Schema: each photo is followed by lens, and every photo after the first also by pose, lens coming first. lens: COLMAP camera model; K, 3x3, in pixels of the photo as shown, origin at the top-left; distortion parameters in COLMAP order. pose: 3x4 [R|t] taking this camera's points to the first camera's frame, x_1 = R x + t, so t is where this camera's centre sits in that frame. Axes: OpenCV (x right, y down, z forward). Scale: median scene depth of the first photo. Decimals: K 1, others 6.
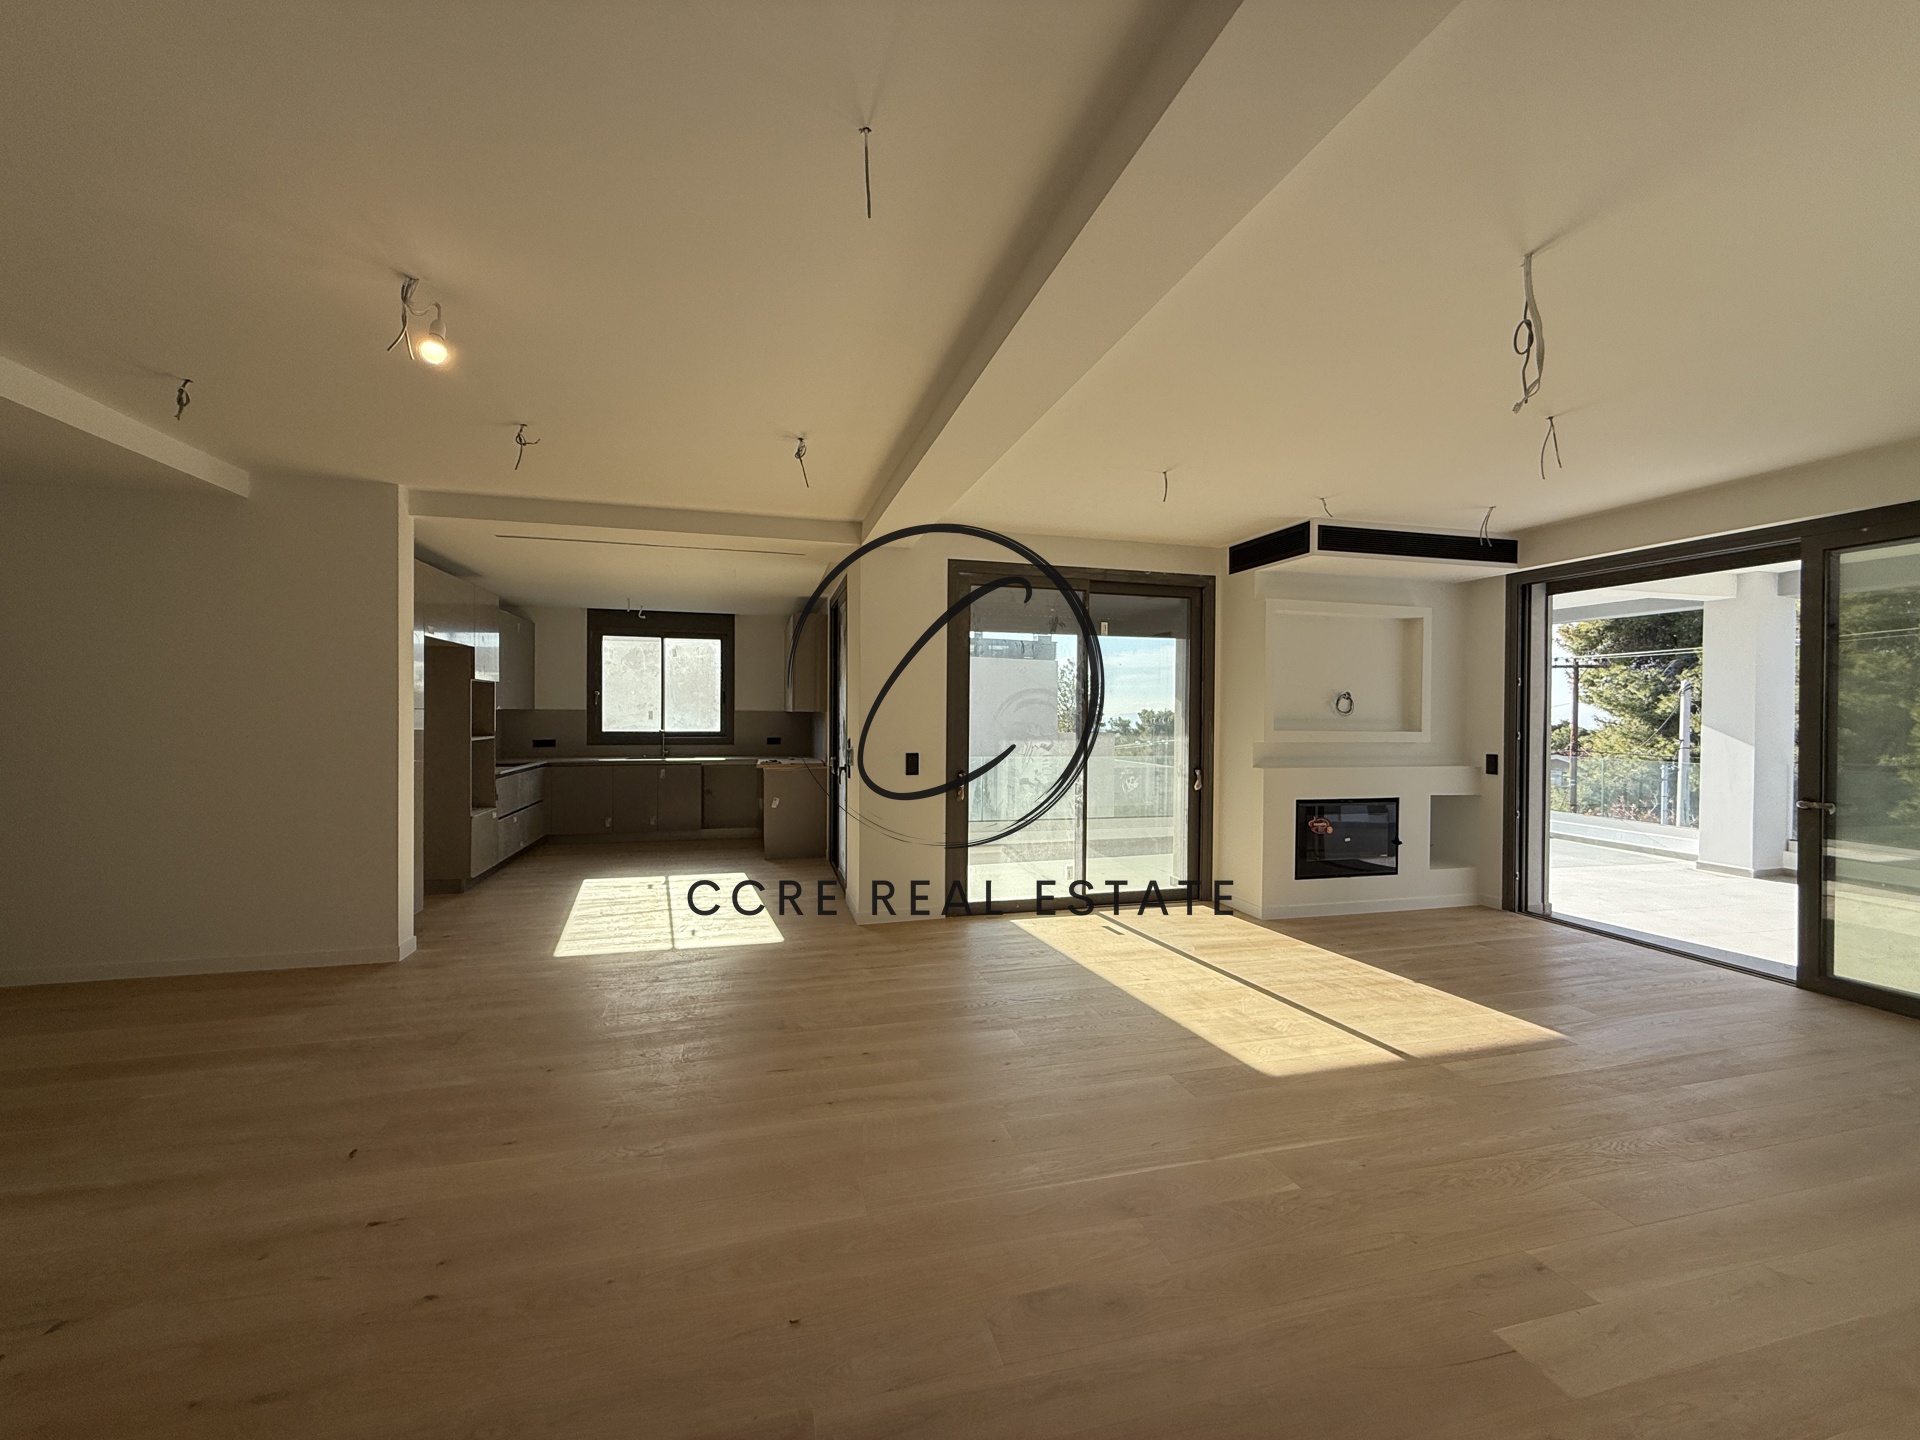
lens RADIAL K [[766.6, 0, 952.9], [0, 766.6, 718.4], [0, 0, 1]] dist [0.000707, -0.000142]
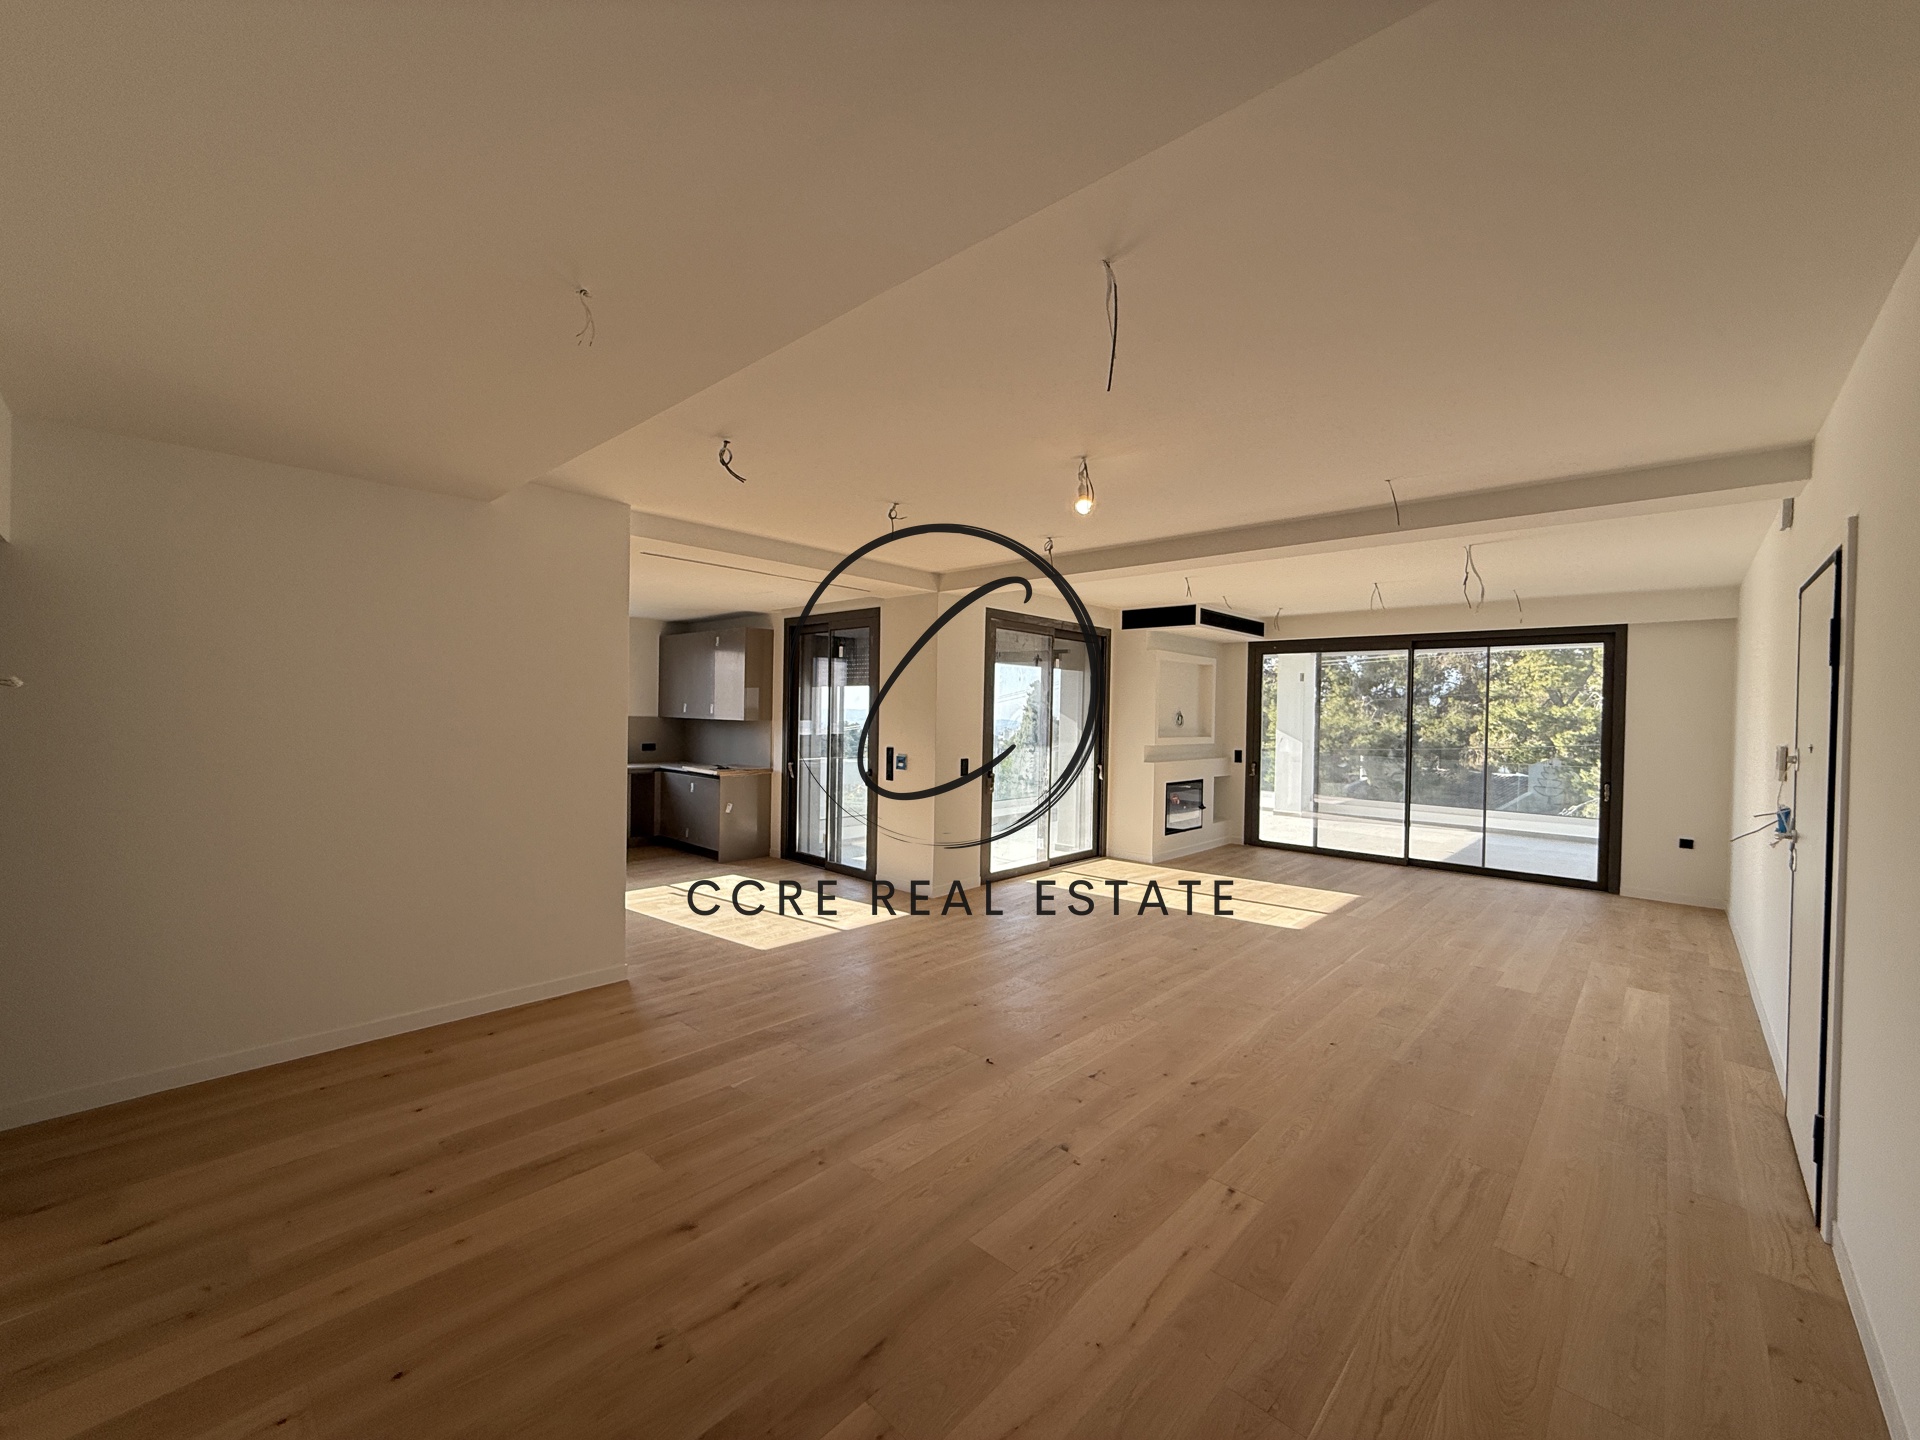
lens RADIAL K [[766.6, 0, 952.9], [0, 766.6, 718.4], [0, 0, 1]] dist [0.000707, -0.000142]
pose [[0.847752, 0.003048, 0.530385, -0.727007], [-0.008116, 0.999941, 0.007226, -0.029911], [-0.530331, -0.010430, 0.847726, -0.062968]]
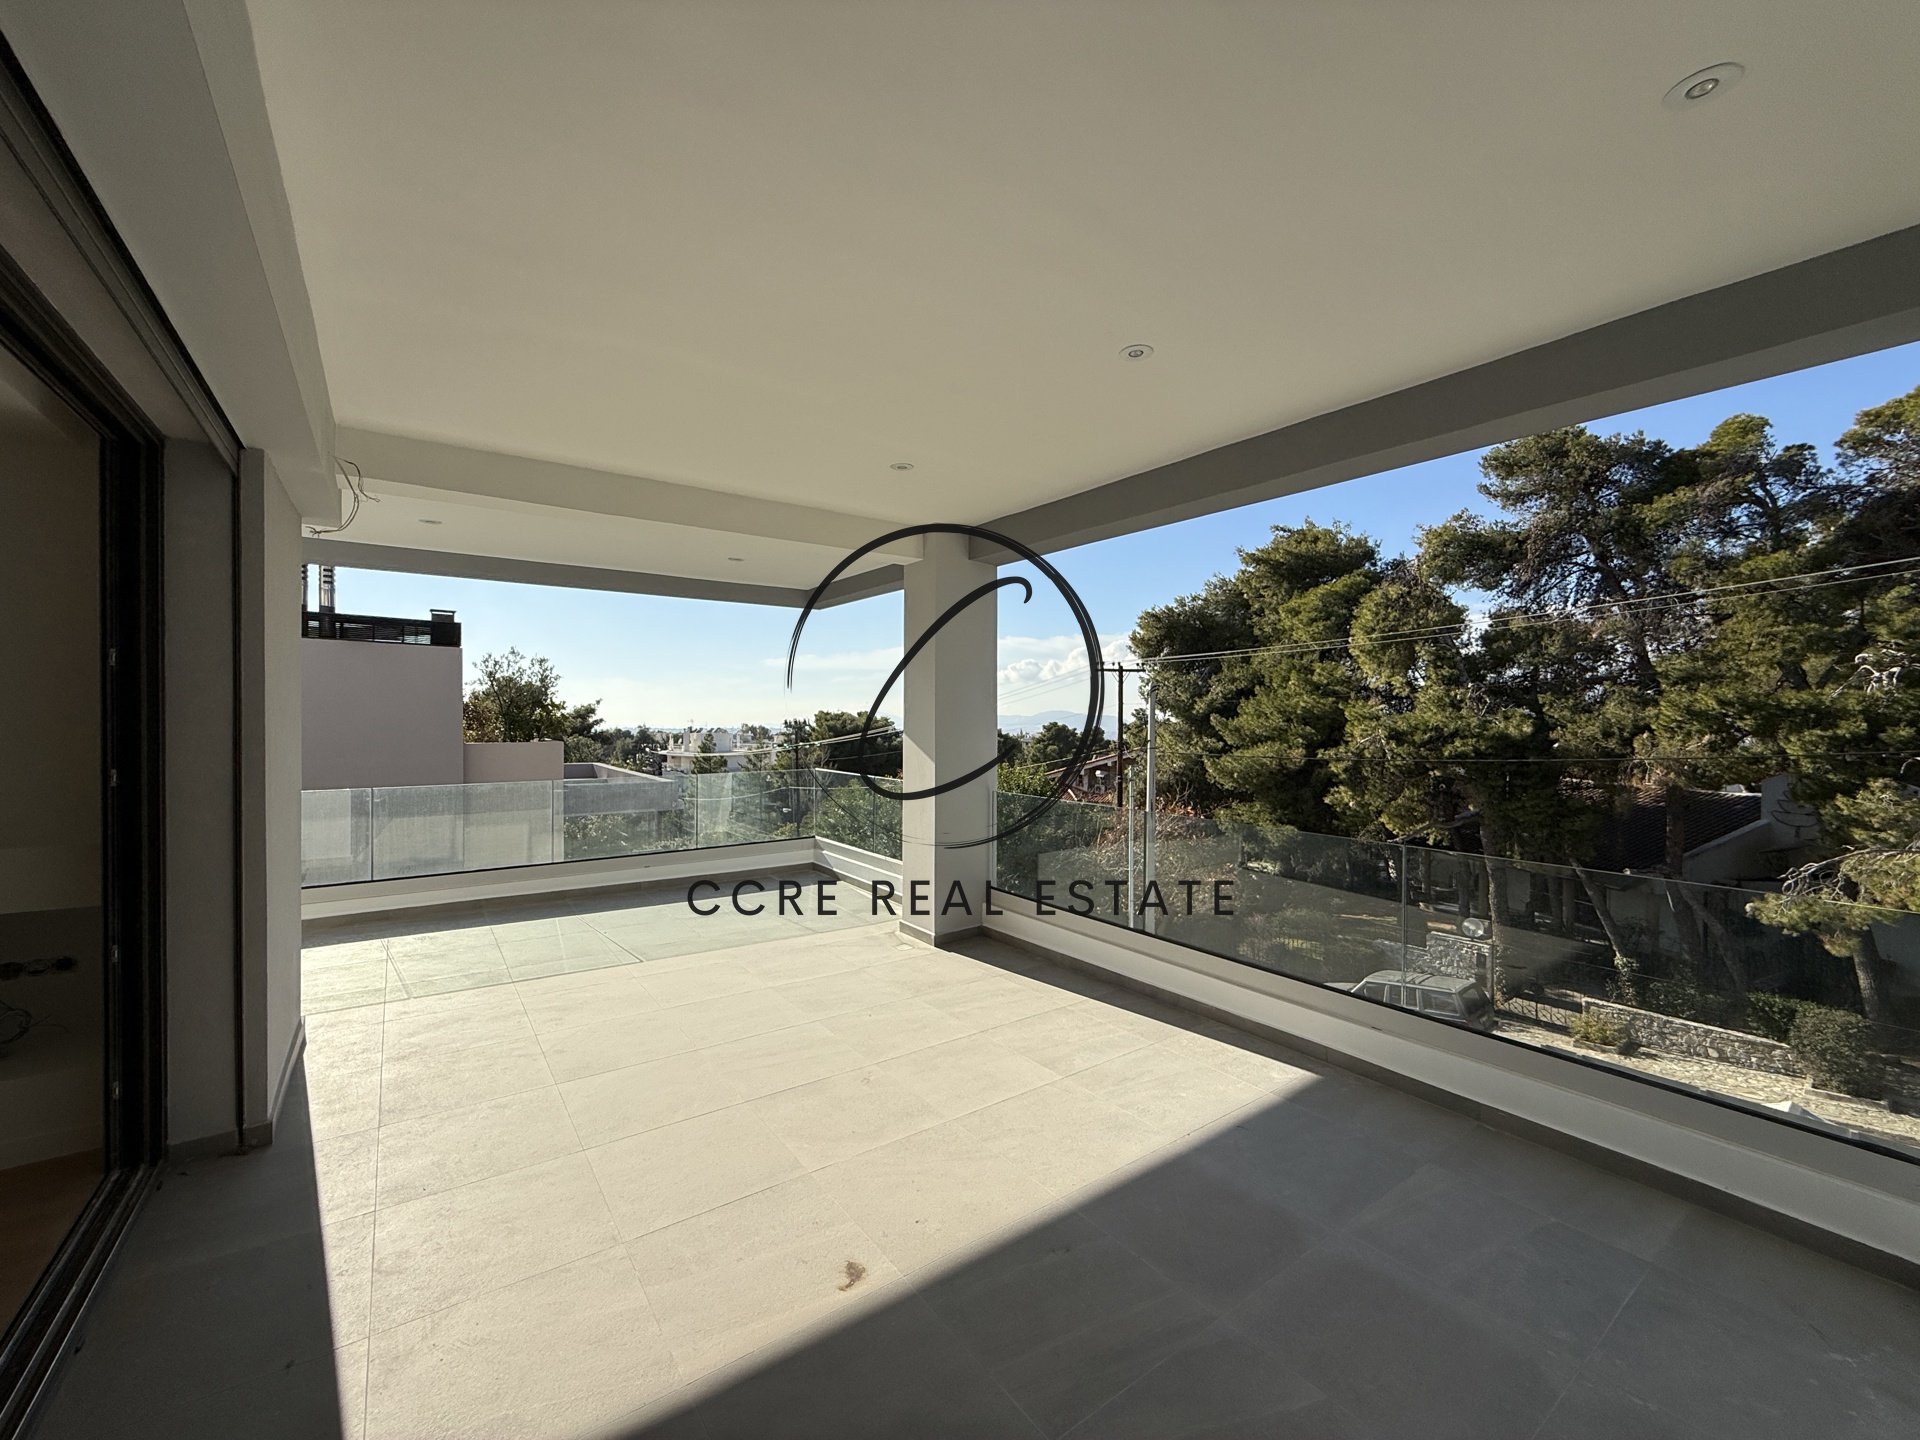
lens RADIAL K [[766.6, 0, 952.9], [0, 766.6, 718.4], [0, 0, 1]] dist [0.000707, -0.000142]
pose [[0.934259, -0.005638, 0.356549, 1.075603], [0.006028, 0.999982, 0.000017, -0.009338], [-0.356543, 0.002133, 0.934277, 0.426234]]
